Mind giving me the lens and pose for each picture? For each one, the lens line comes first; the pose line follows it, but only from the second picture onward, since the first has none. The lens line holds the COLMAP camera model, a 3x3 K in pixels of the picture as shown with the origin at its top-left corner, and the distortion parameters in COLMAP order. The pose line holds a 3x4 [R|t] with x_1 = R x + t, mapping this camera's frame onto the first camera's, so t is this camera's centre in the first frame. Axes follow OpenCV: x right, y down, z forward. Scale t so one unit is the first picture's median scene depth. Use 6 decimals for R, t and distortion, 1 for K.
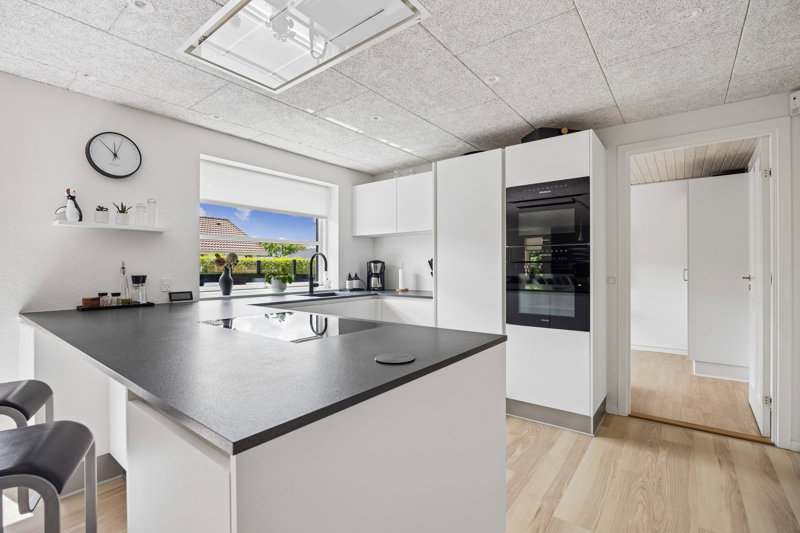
lens RADIAL K [[369.8, 0, 404.4], [0, 369.8, 265.8], [0, 0, 1]] dist [0.001840, -0.000087]
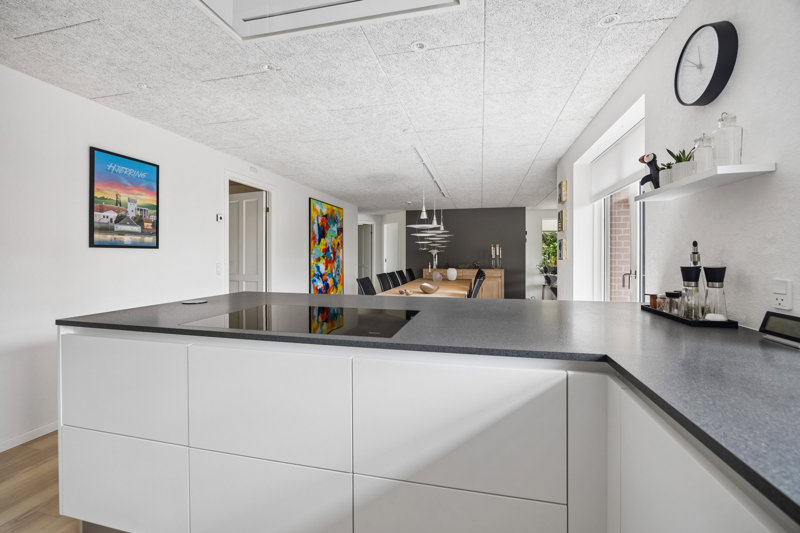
lens RADIAL K [[335.0, 0, 406.3], [0, 335.0, 253.7], [0, 0, 1]] dist [-0.011805, 0.000087]
pose [[-0.903026, 0.002648, -0.429577, -0.093461], [0.003717, 0.999992, -0.001650, 0.005191], [0.429569, -0.003087, -0.903029, 1.039511]]
